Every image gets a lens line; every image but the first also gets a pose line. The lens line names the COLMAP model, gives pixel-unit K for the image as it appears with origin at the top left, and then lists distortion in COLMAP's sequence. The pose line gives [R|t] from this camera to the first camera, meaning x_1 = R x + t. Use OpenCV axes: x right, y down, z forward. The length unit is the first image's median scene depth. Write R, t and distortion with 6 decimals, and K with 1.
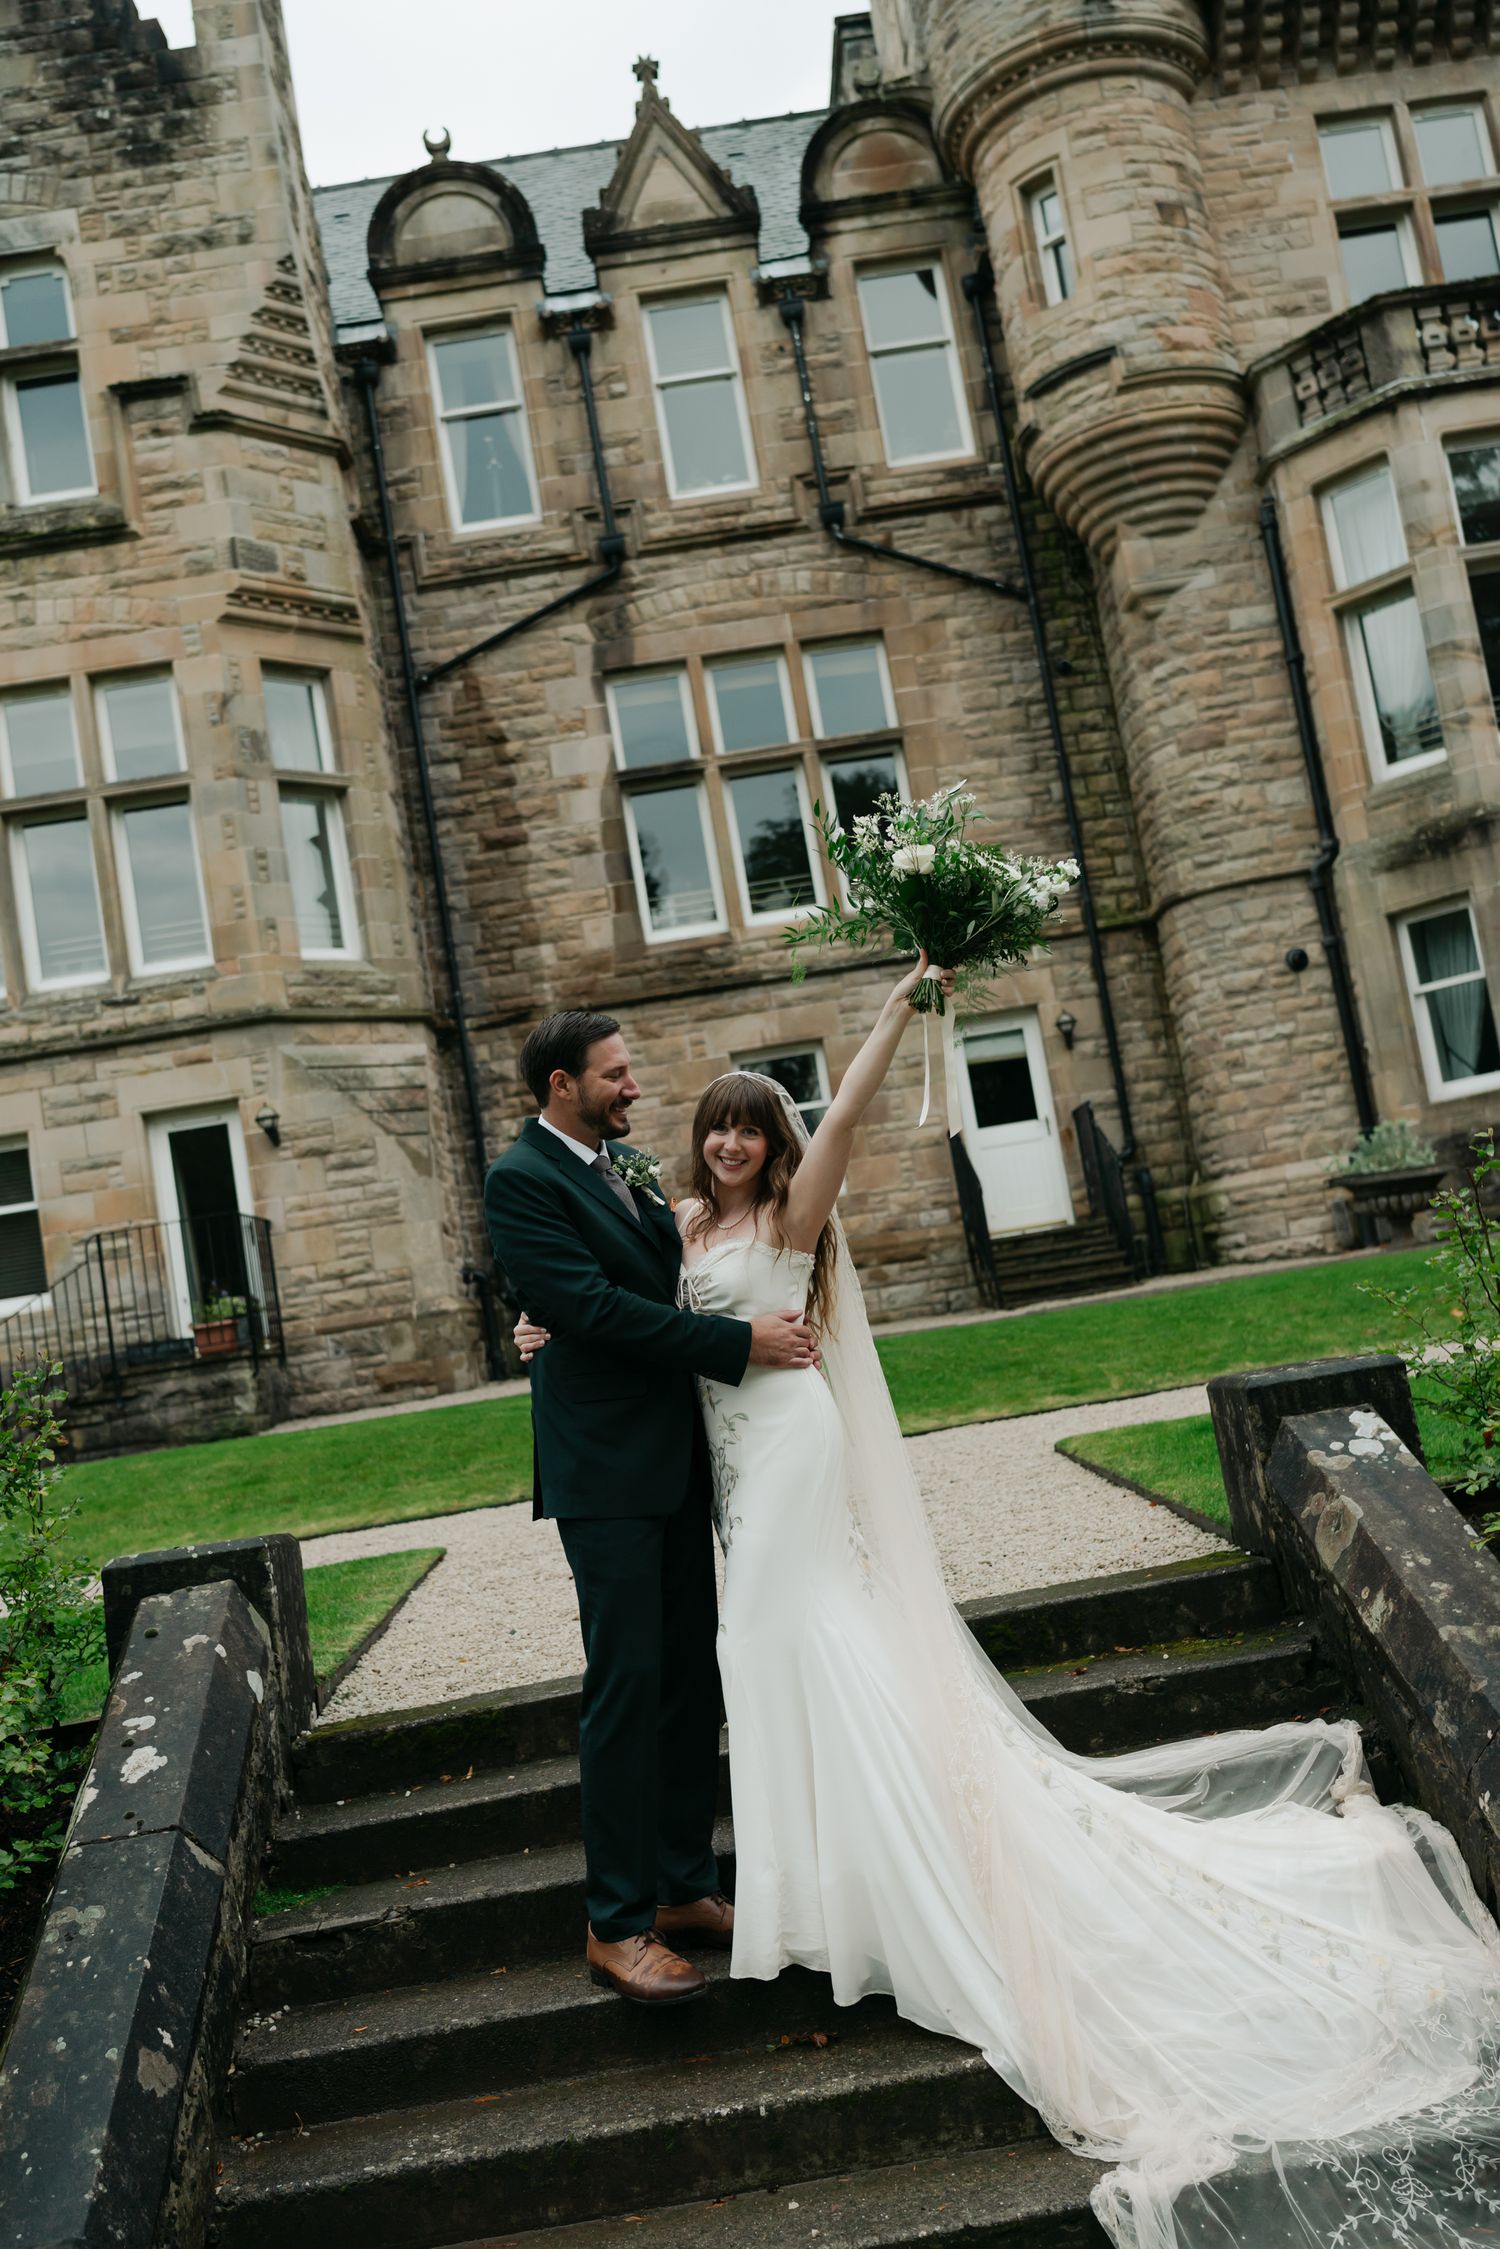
lens RADIAL K [[2062.3, 0, 762.1], [0, 2062.3, 1138.1], [0, 0, 1]] dist [-0.009137, 0.000000]
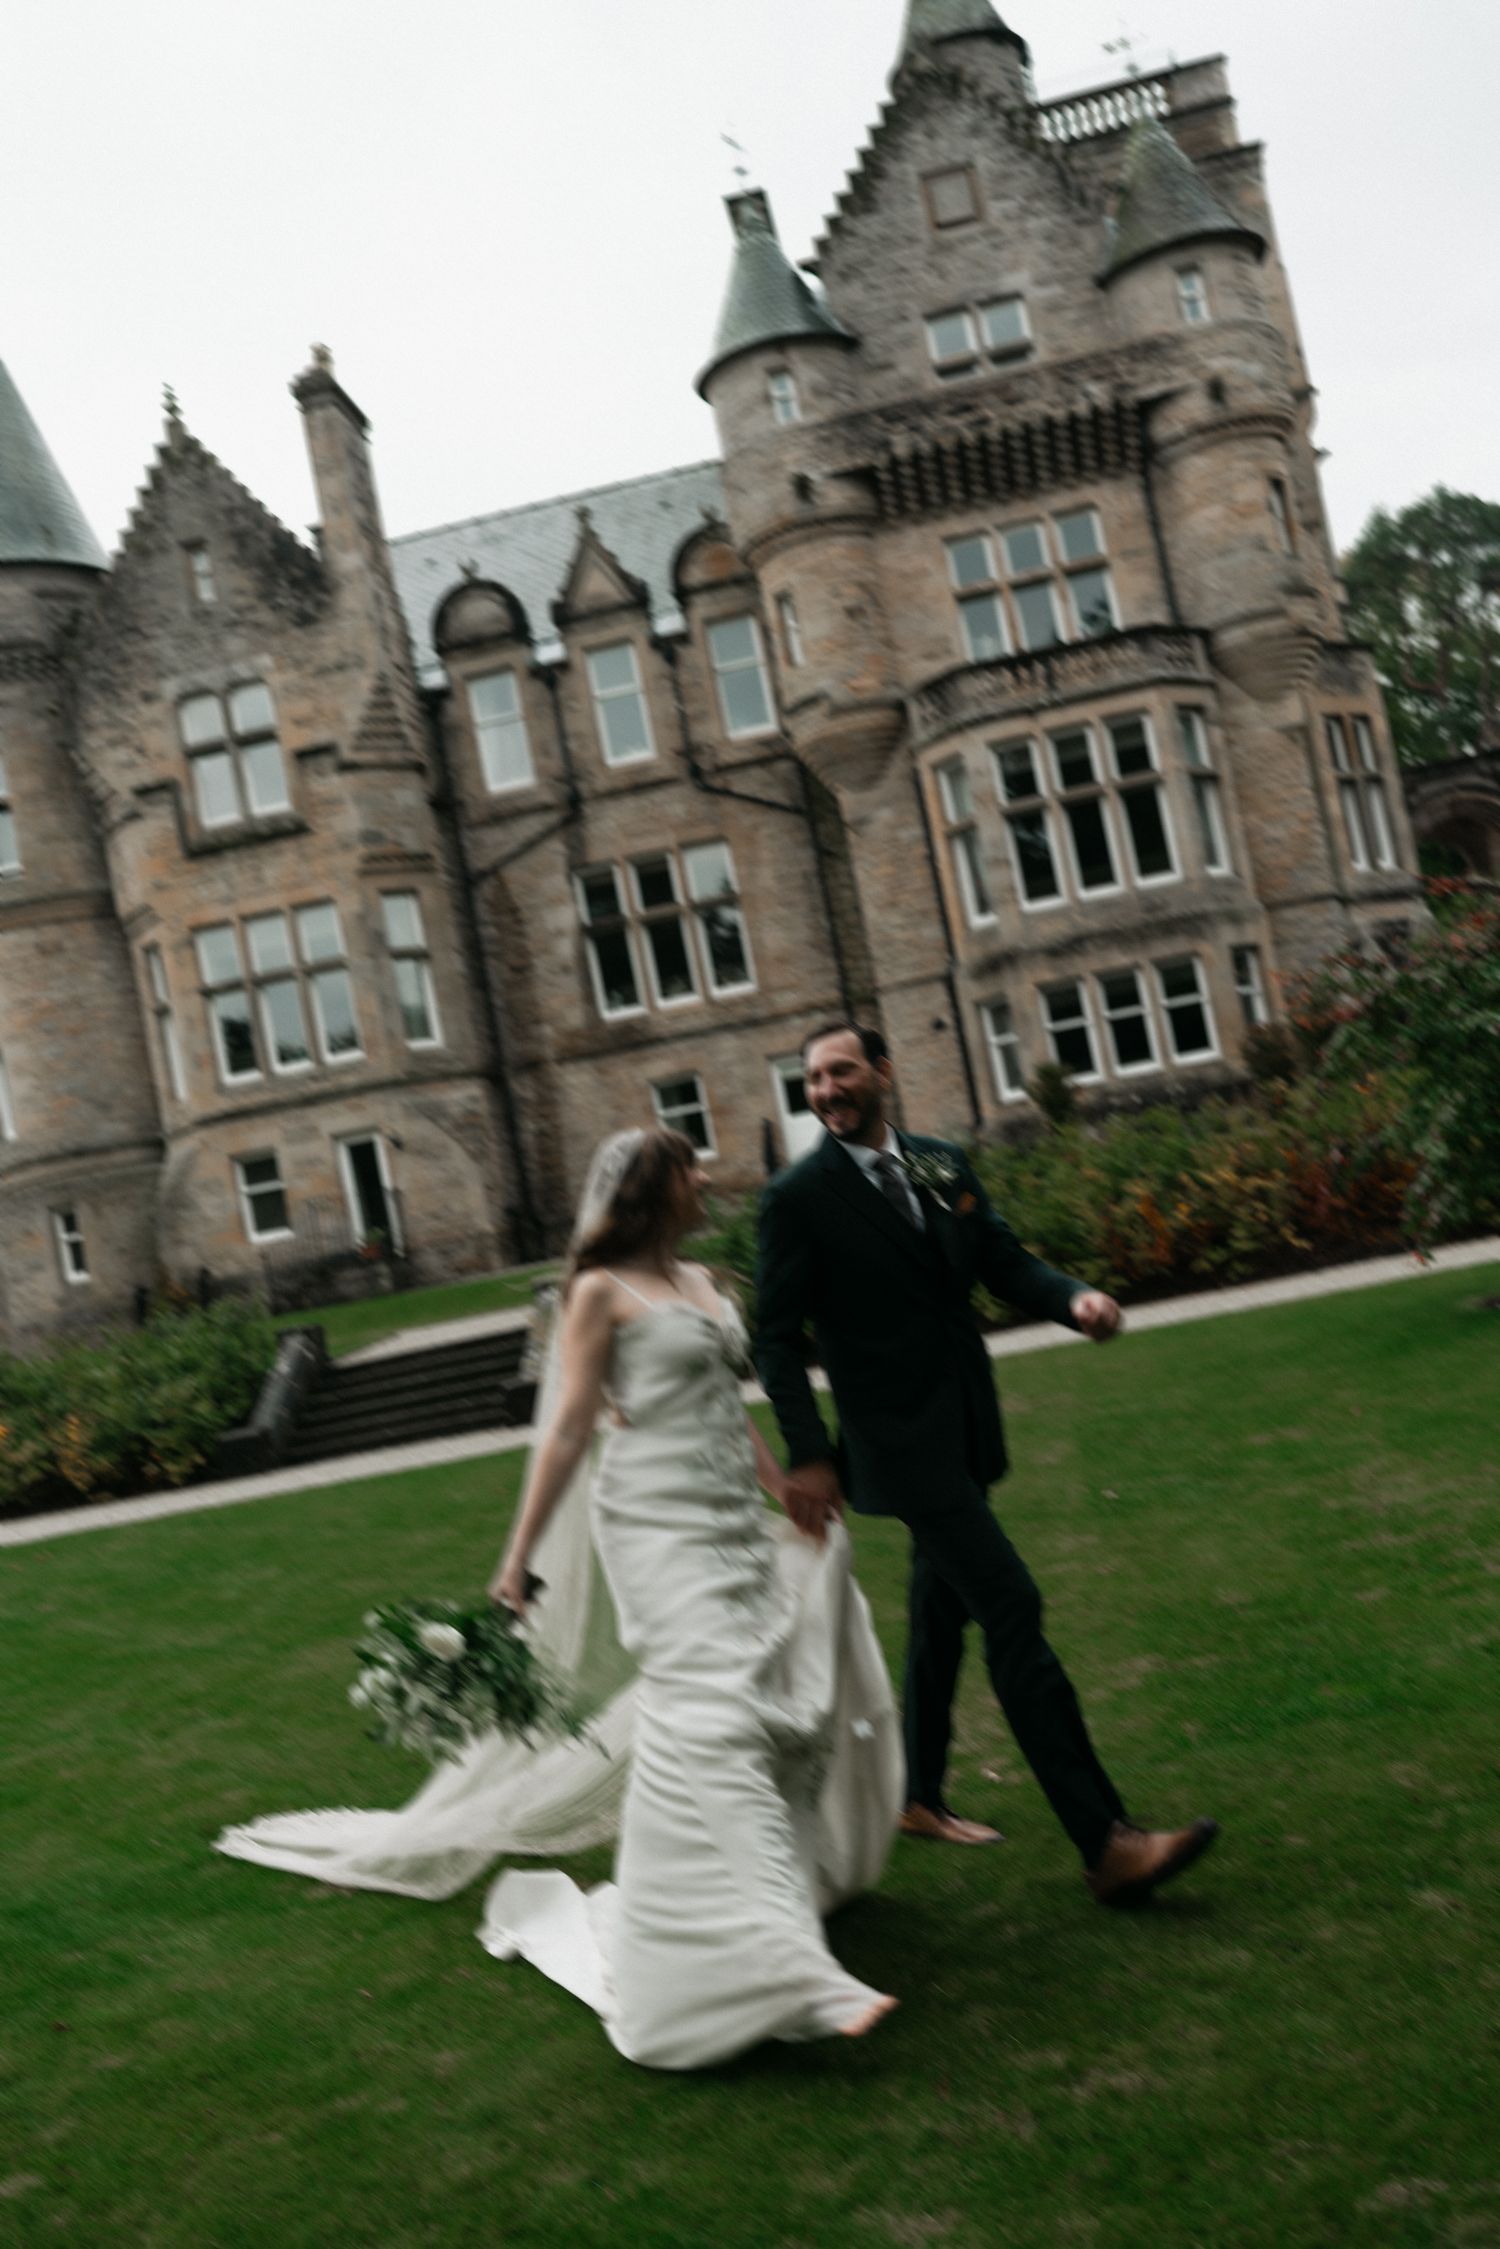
lens RADIAL K [[2062.3, 0, 773.4], [0, 2062.3, 1145.3], [0, 0, 1]] dist [-0.009137, 0.000000]
pose [[0.990930, -0.035146, -0.129702, 0.341614], [0.044787, 0.996386, 0.072180, -0.116144], [0.126696, -0.077335, 0.988922, -0.819398]]
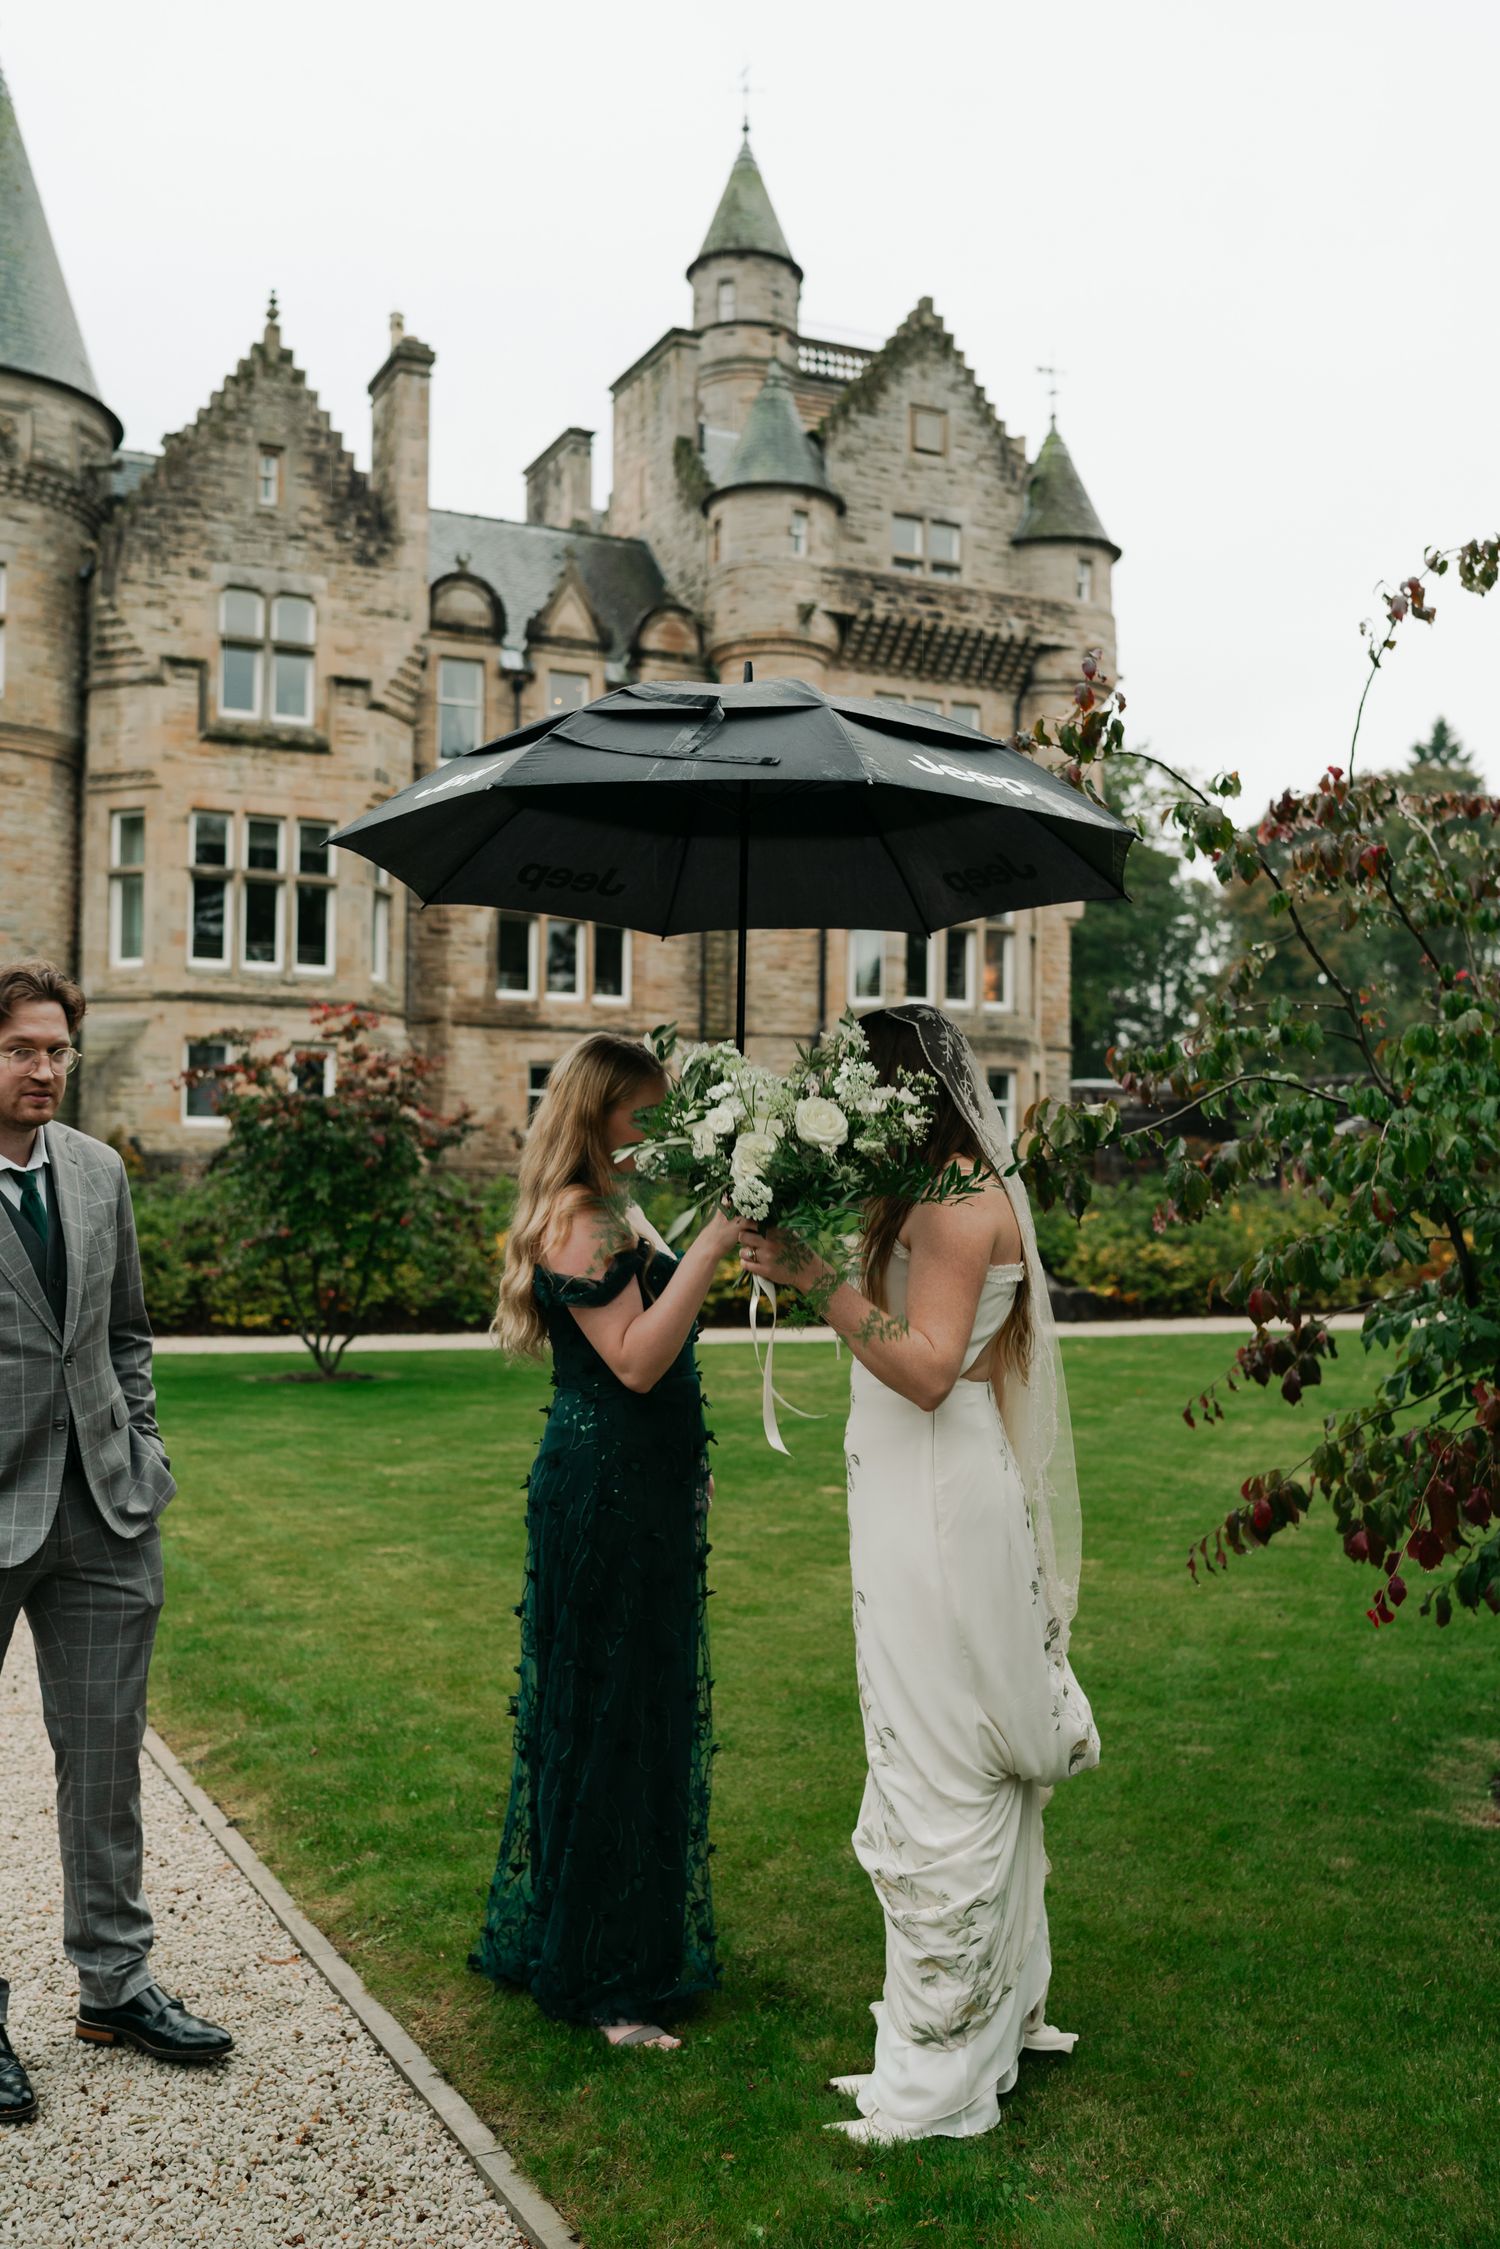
lens RADIAL K [[2062.3, 0, 762.9], [0, 2062.3, 1146.8], [0, 0, 1]] dist [-0.009137, 0.000000]
pose [[0.889261, 0.181357, 0.419909, -0.671804], [-0.190113, 0.981531, -0.021307, 0.042552], [-0.416018, -0.060883, 0.907316, -0.964706]]
